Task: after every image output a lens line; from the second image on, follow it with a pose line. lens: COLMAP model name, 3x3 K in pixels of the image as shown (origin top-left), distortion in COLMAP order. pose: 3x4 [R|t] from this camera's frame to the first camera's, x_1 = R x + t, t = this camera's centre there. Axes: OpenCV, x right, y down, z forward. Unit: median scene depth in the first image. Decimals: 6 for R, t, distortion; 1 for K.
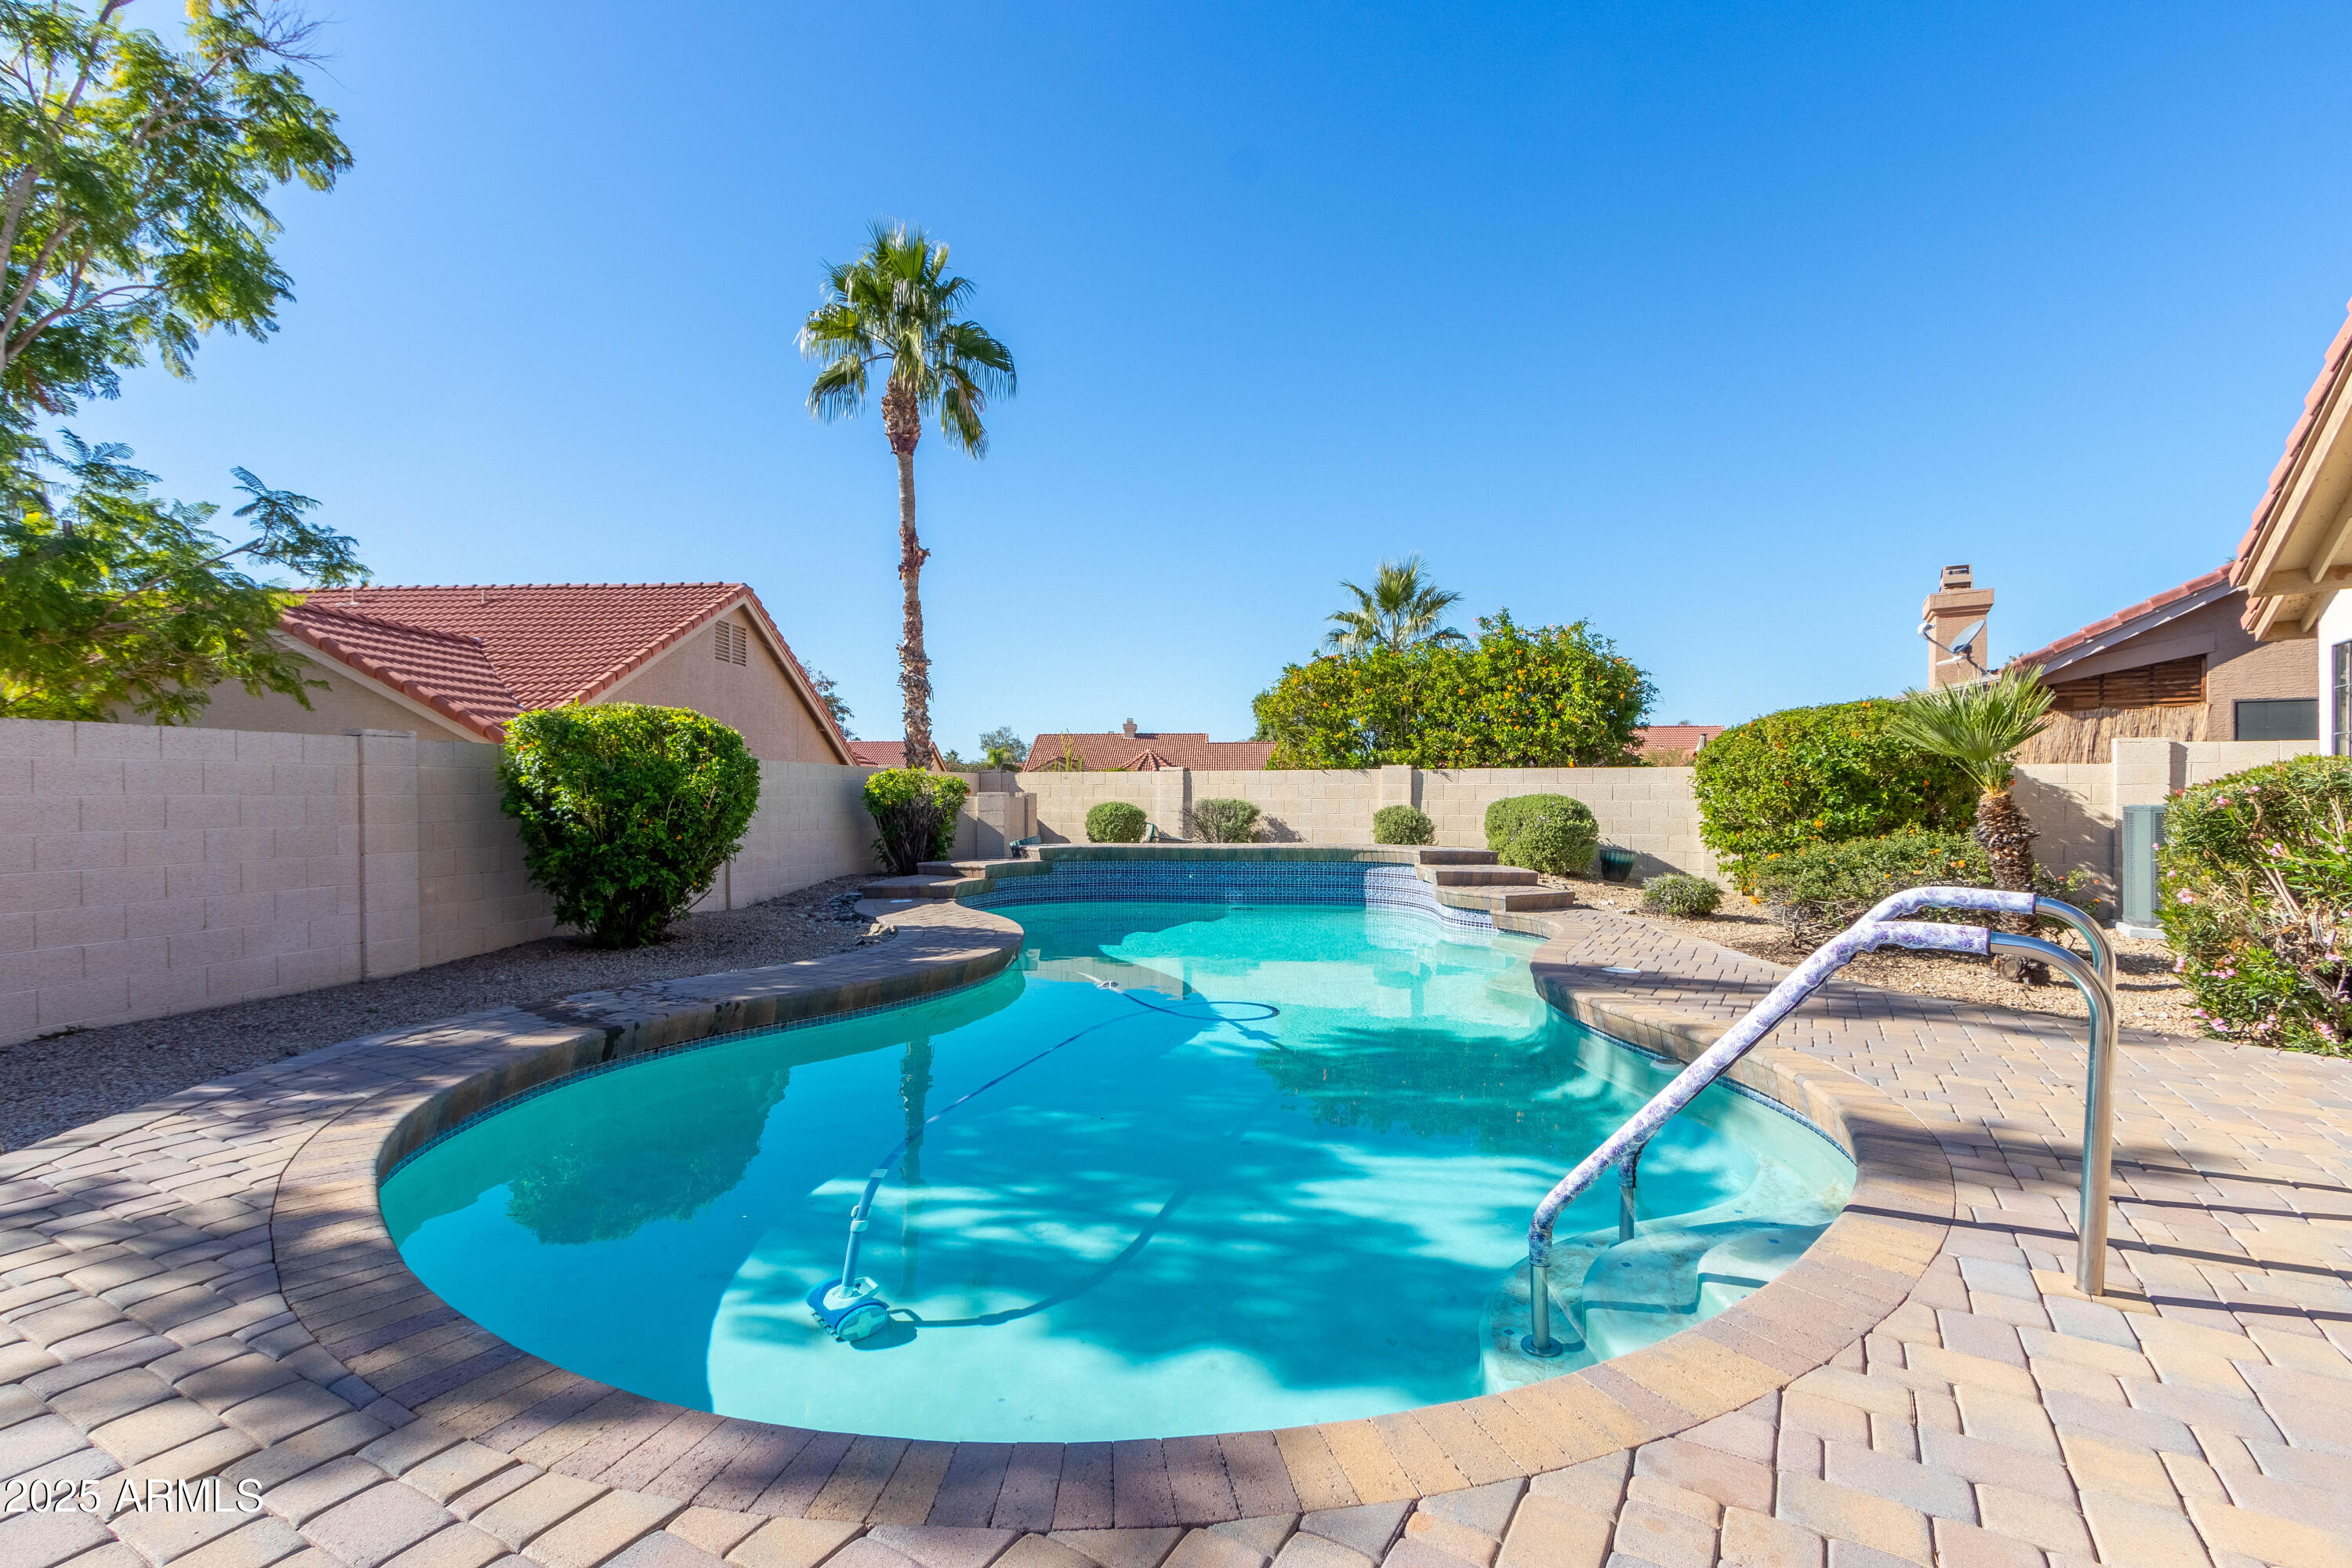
lens RADIAL K [[1096.4, 0, 1175.3], [0, 1096.4, 789.8], [0, 0, 1]] dist [-0.000036, 0.000335]
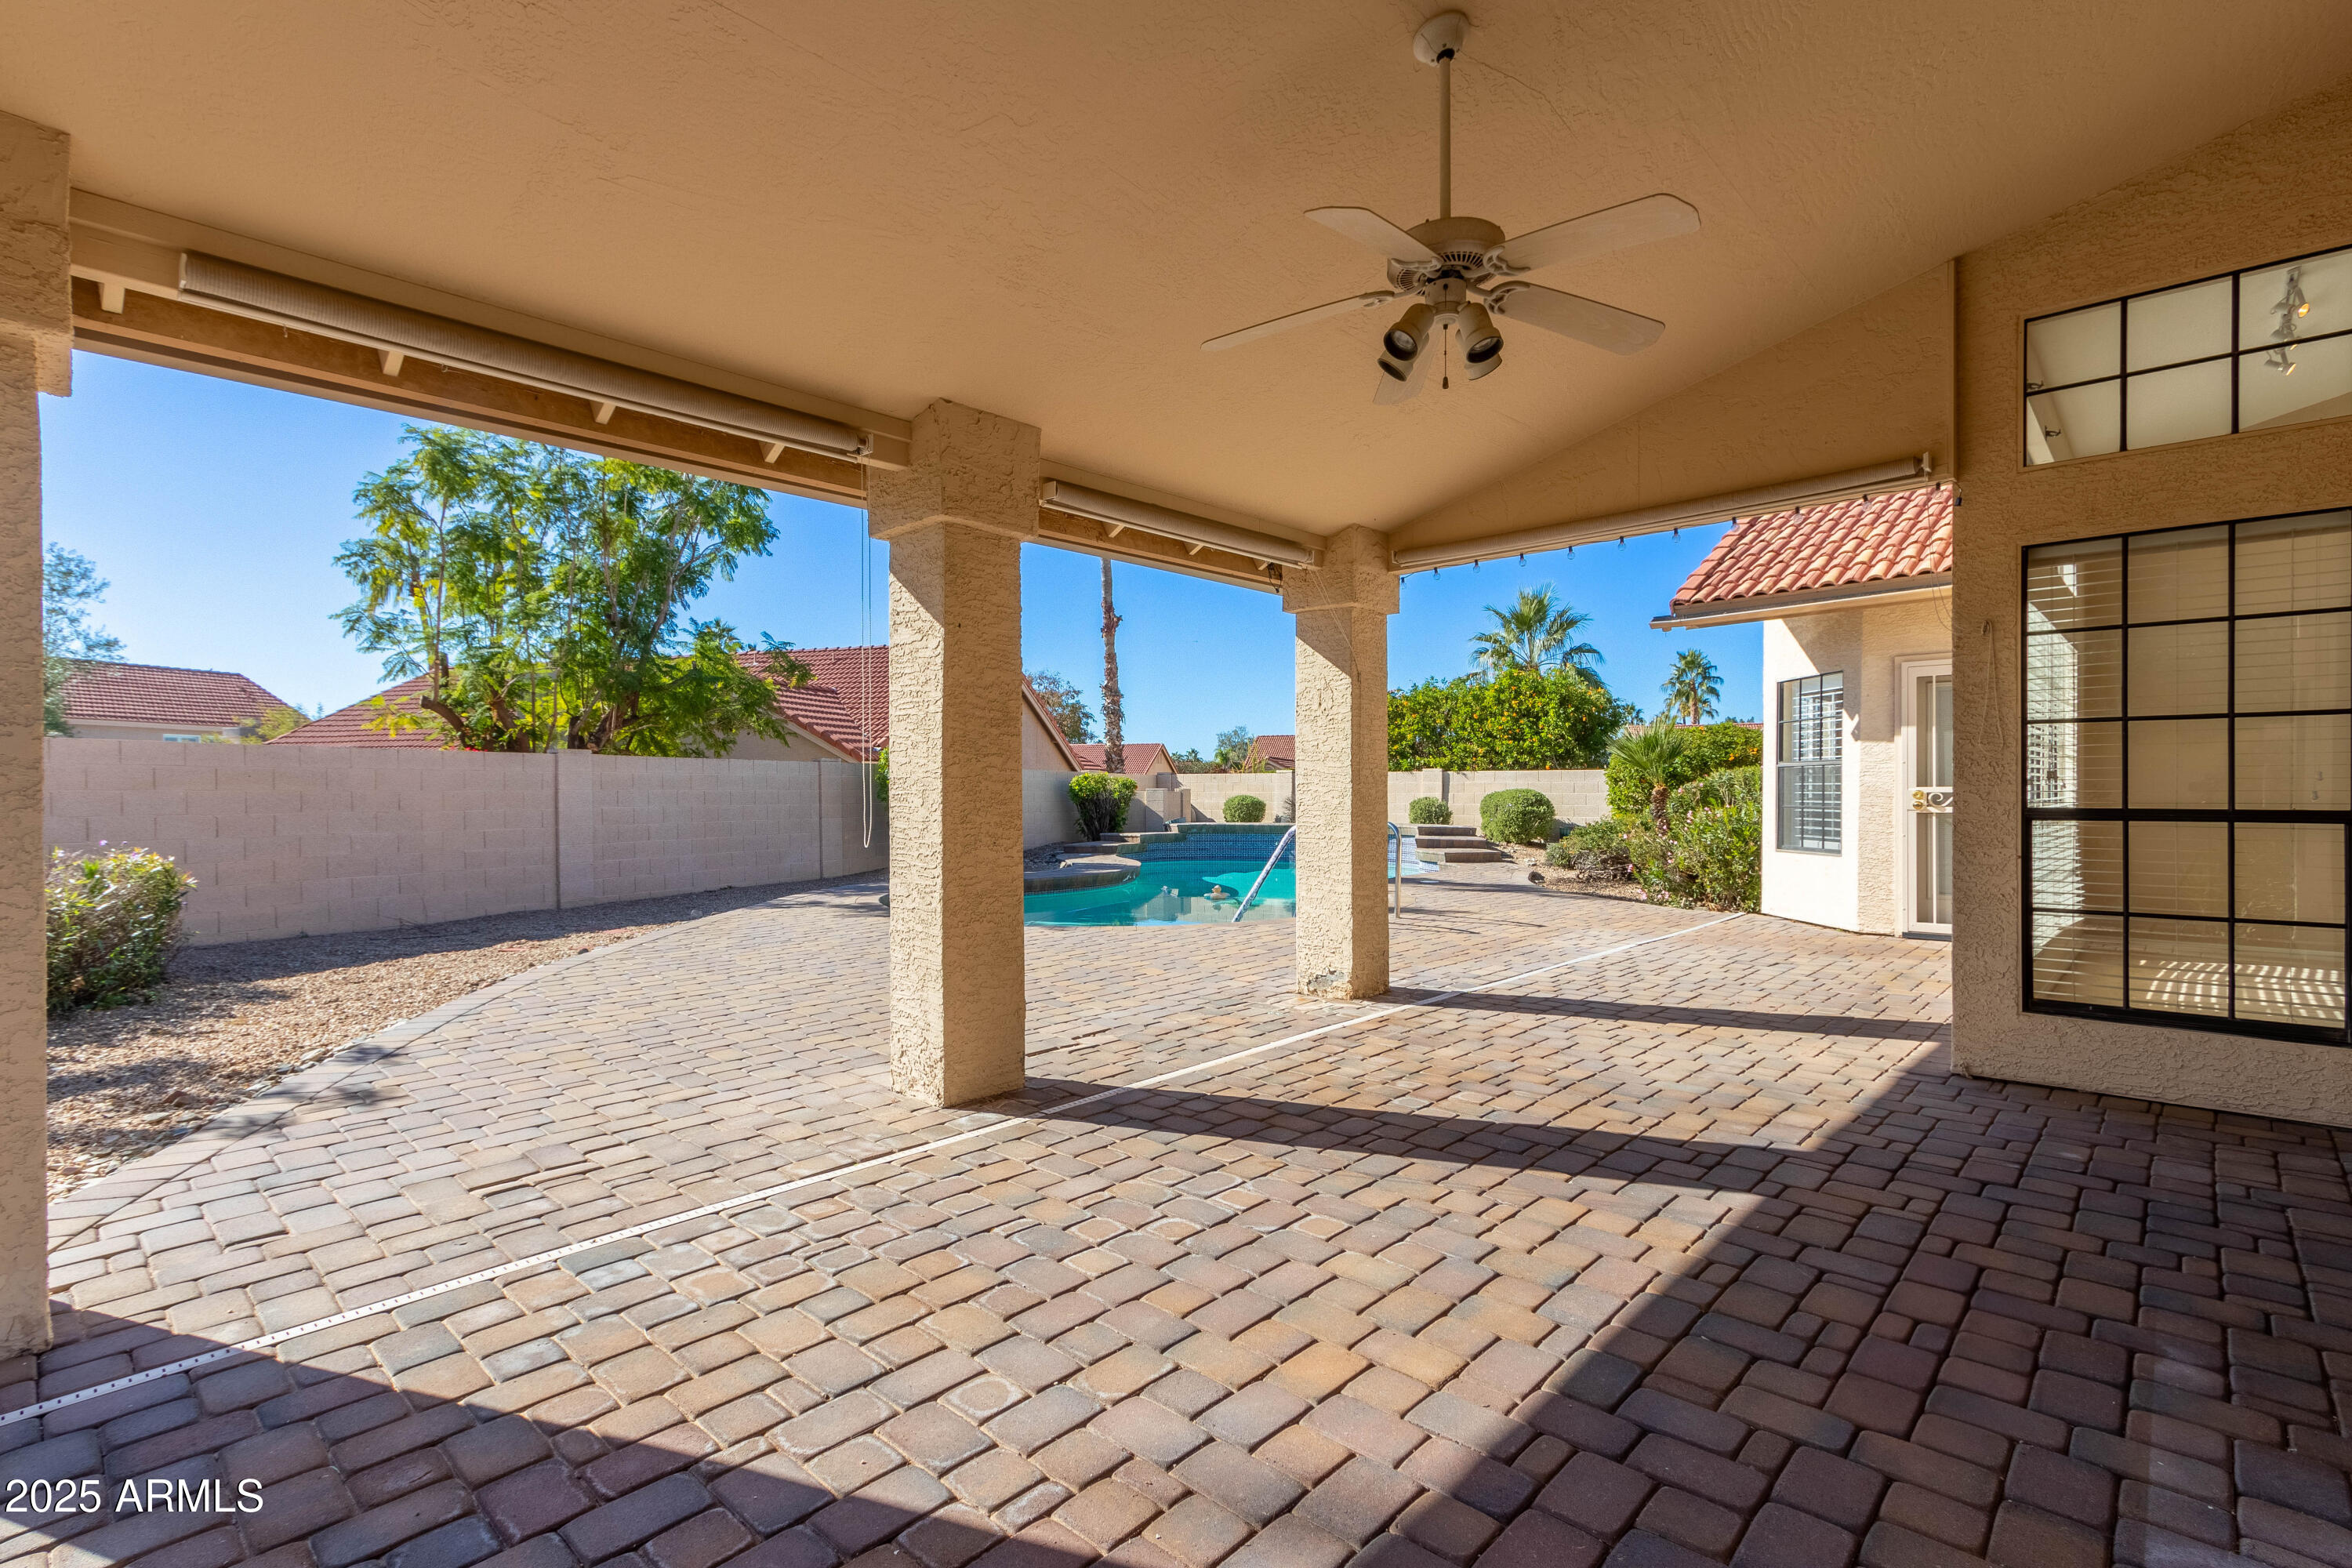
lens RADIAL K [[1096.4, 0, 1175.3], [0, 1096.4, 789.8], [0, 0, 1]] dist [-0.000036, 0.000335]
pose [[0.975420, -0.001510, -0.220348, 0.192213], [0.002195, 0.999993, 0.002865, 0.000125], [0.220342, -0.003278, 0.975417, -0.453305]]
